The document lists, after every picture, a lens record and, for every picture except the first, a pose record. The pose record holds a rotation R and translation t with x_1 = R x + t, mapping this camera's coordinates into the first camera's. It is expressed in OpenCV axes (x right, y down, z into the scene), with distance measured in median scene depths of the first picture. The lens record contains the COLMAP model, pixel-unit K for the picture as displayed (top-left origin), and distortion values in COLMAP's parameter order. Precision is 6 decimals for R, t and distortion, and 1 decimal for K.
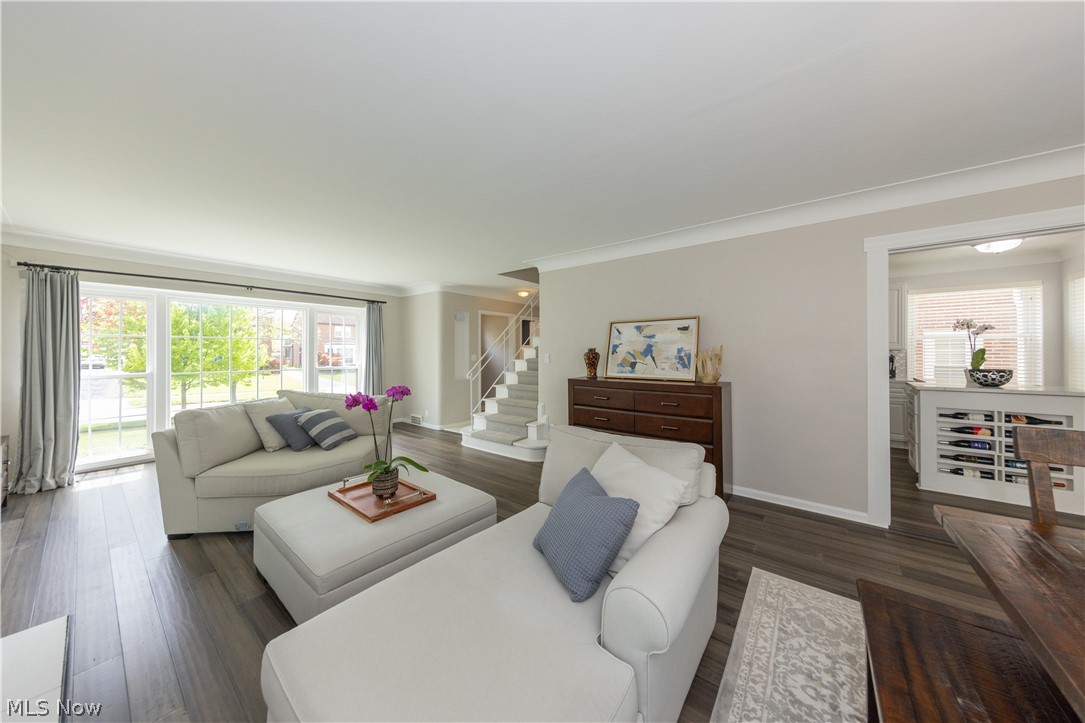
lens RADIAL K [[355.1, 0, 537.6], [0, 355.1, 351.1], [0, 0, 1]] dist [0.000190, 0.000076]
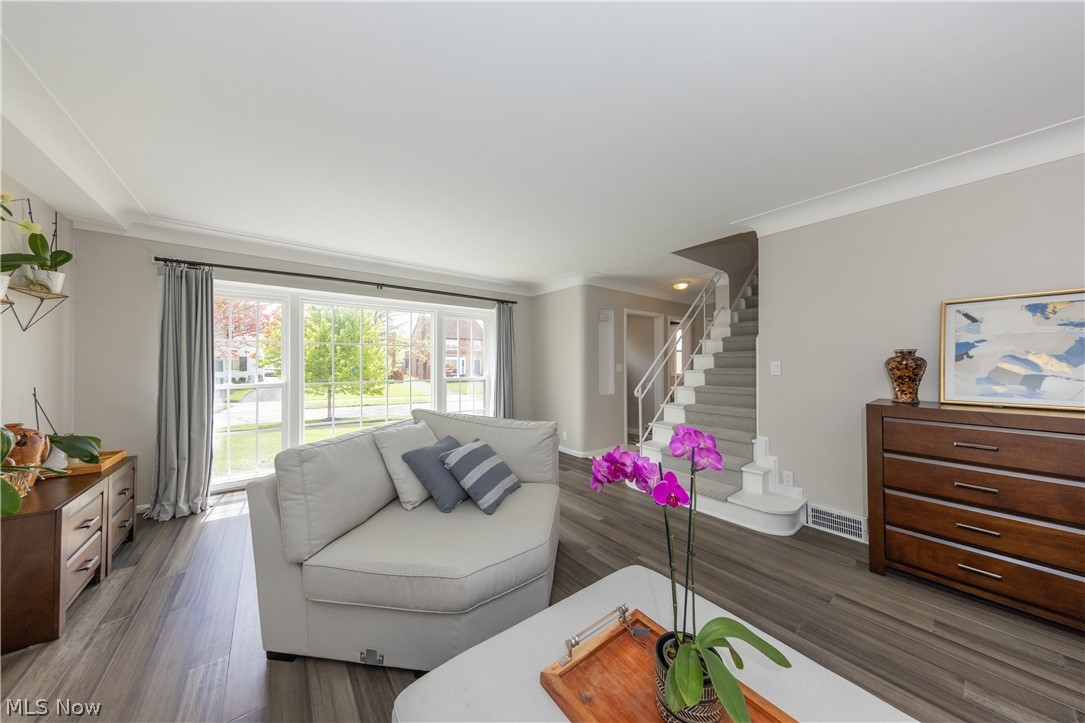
lens RADIAL K [[355.1, 0, 546.3], [0, 355.1, 364.0], [0, 0, 1]] dist [0.000190, 0.000076]
pose [[0.971342, 0.000813, -0.237684, -0.272478], [0.000128, 0.999992, 0.003943, 0.012469], [0.237685, -0.003860, 0.971335, 0.331904]]
